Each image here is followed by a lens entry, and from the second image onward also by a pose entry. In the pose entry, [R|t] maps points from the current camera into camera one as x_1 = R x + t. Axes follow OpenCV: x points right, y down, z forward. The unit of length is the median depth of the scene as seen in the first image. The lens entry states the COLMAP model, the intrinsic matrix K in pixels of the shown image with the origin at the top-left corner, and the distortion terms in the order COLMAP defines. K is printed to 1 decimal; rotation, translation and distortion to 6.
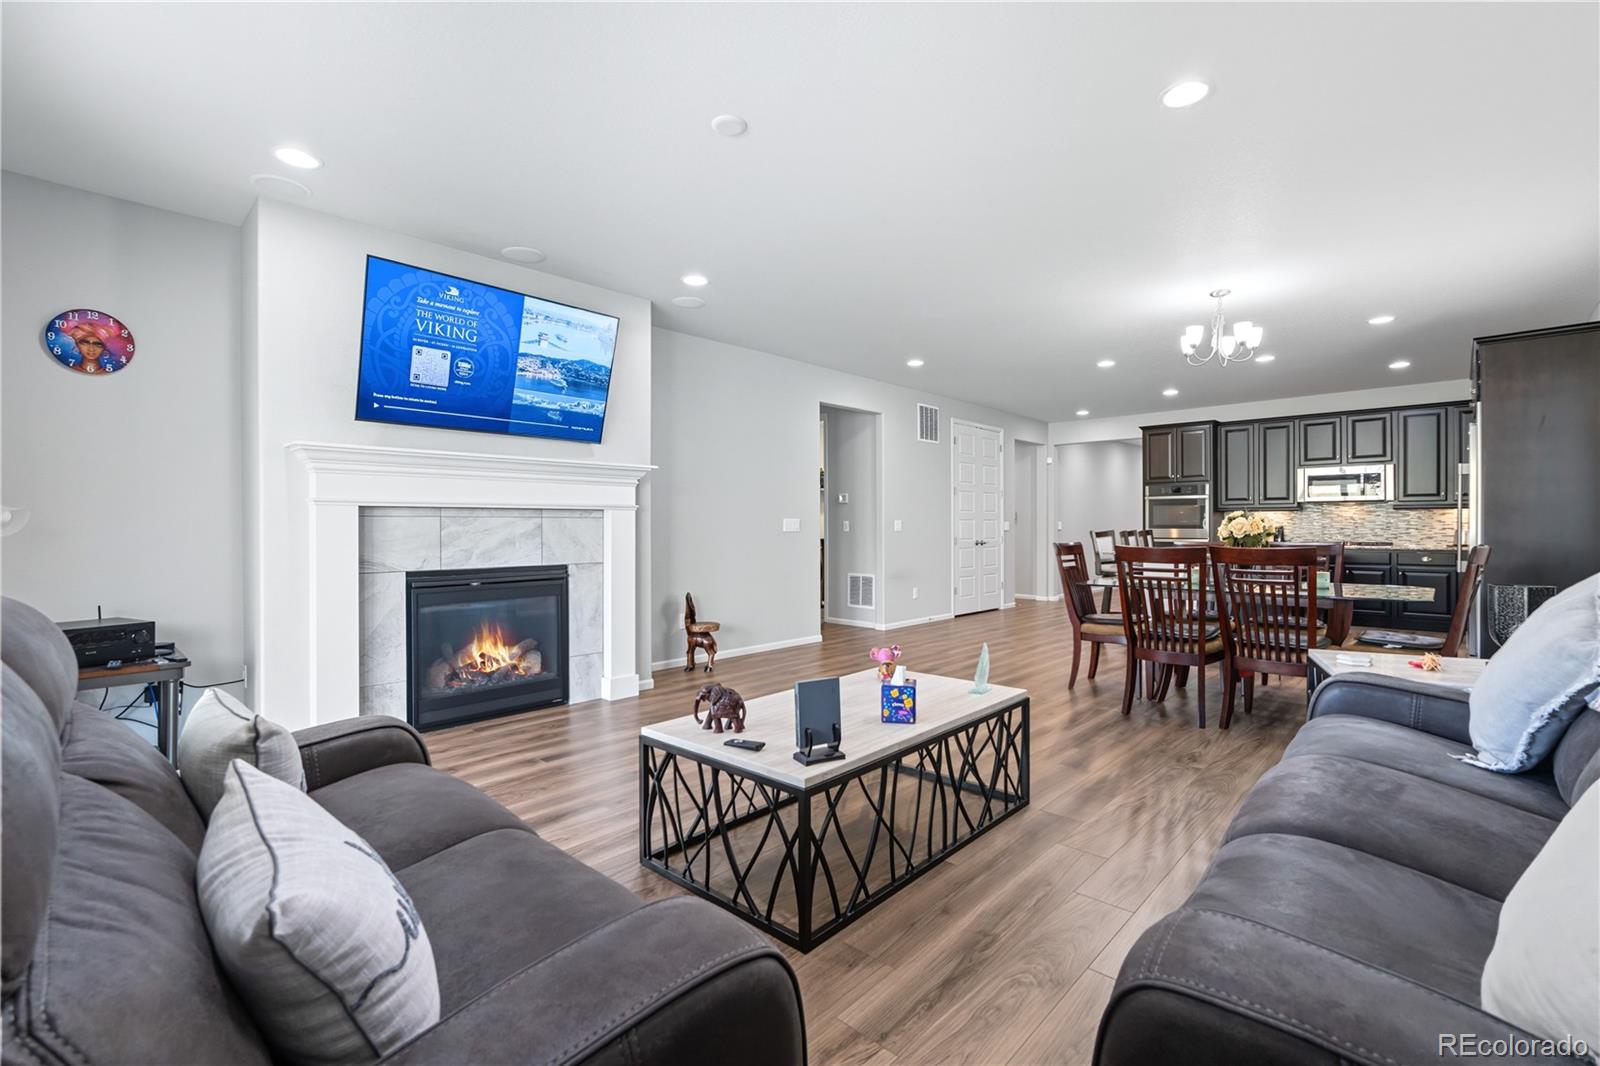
lens RADIAL K [[702.4, 0, 800.0], [0, 702.4, 533.0], [0, 0, 1]] dist [0.001592, 0.000298]
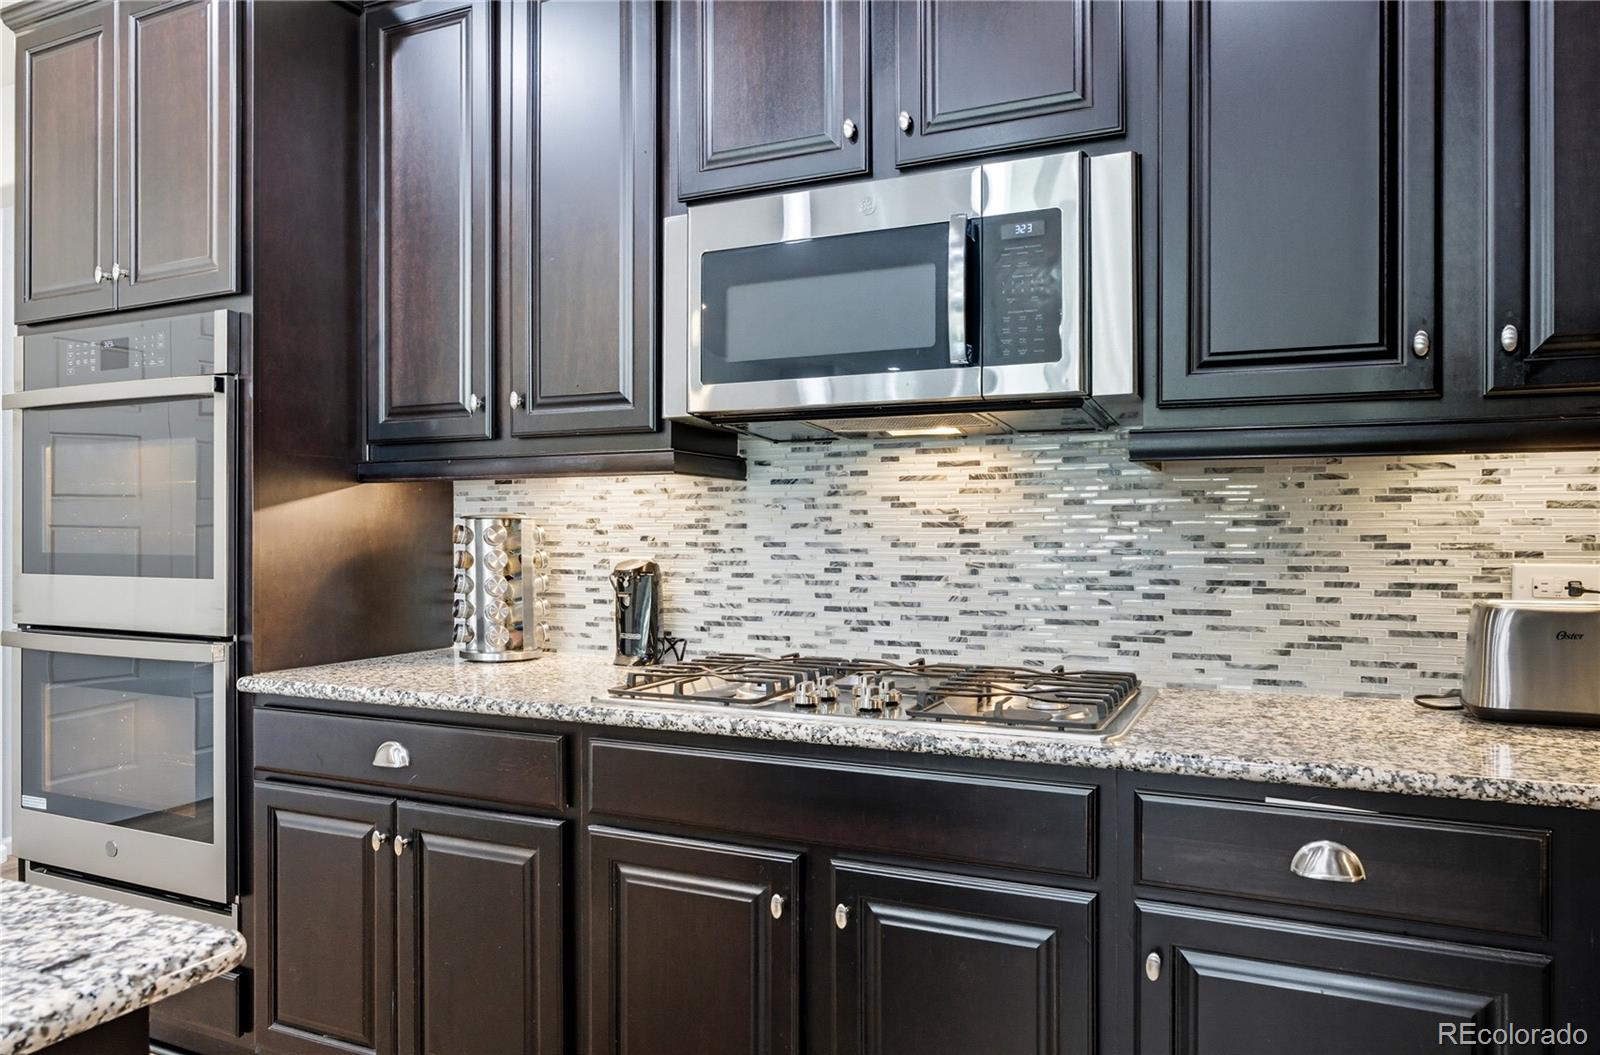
lens RADIAL K [[1069.6, 0, 800.0], [0, 1069.6, 527.5], [0, 0, 1]] dist [-0.001427, -0.000311]
pose [[0.951306, 0.003627, 0.308227, 0.690628], [0.000507, 0.999911, -0.013332, -0.015930], [-0.308248, 0.012839, 0.951220, 0.787983]]
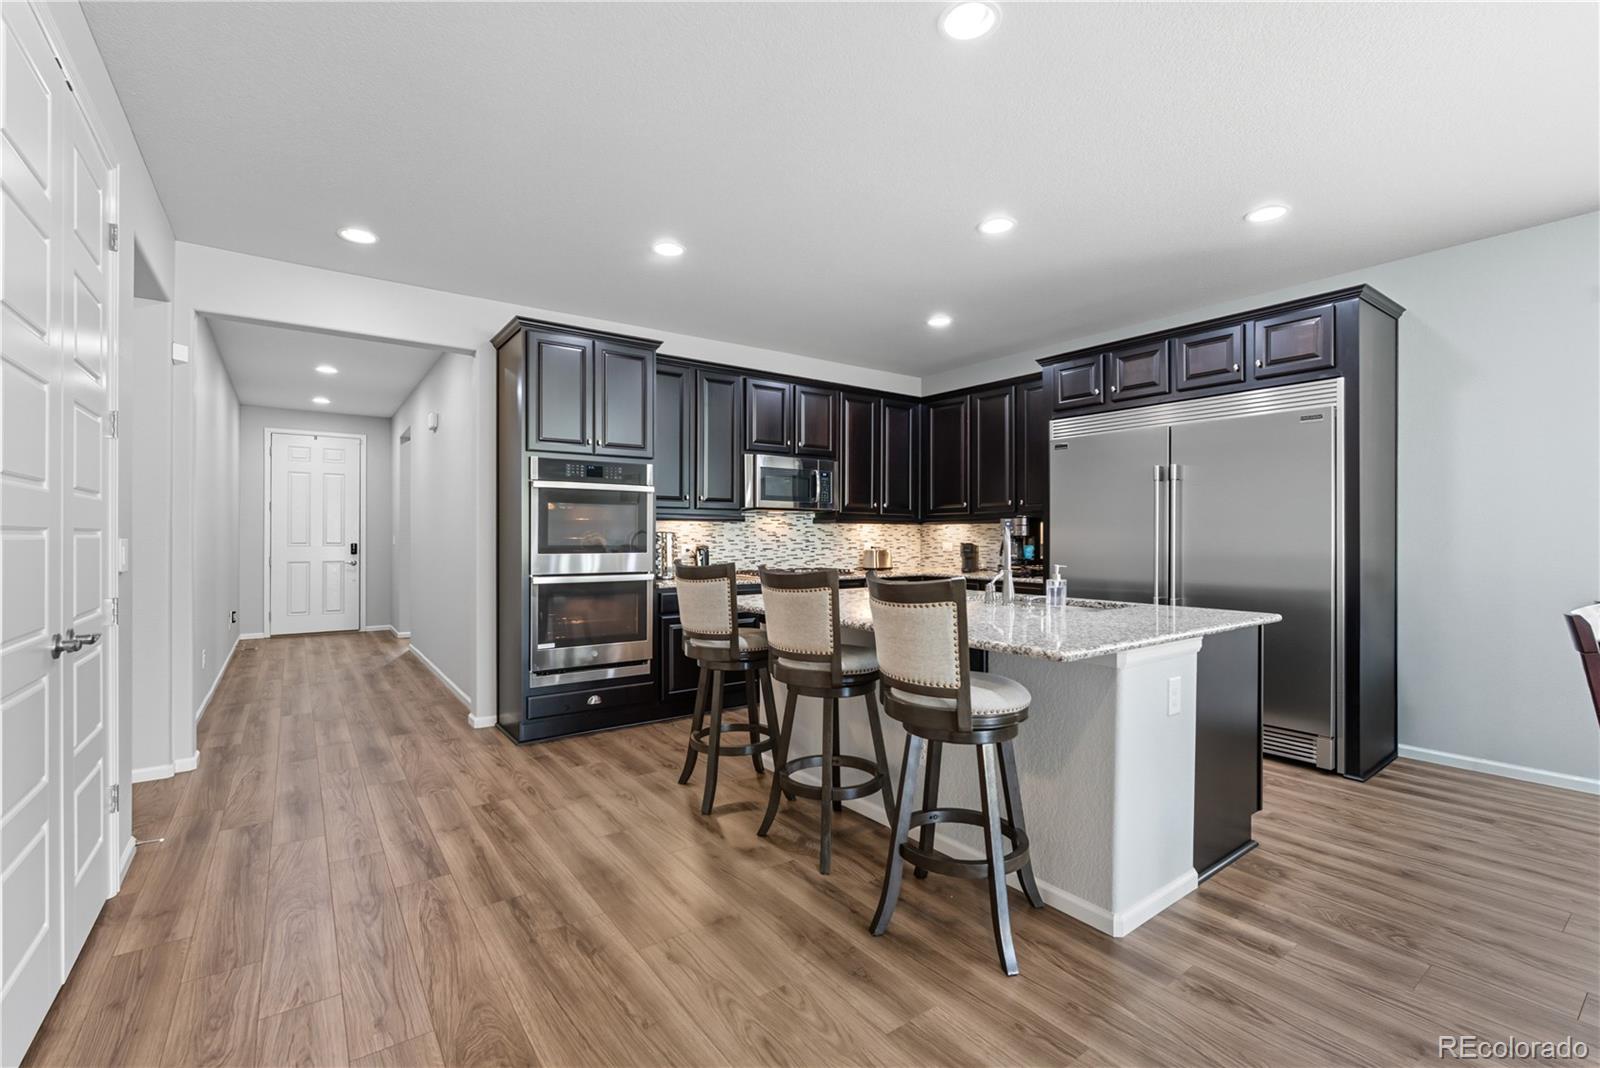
lens RADIAL K [[702.4, 0, 800.0], [0, 702.4, 534.0], [0, 0, 1]] dist [0.001592, 0.000298]
pose [[0.188516, 0.003028, 0.982065, 0.111436], [0.003997, 0.999985, -0.003850, -0.018858], [-0.982062, 0.004651, 0.188501, 0.875172]]
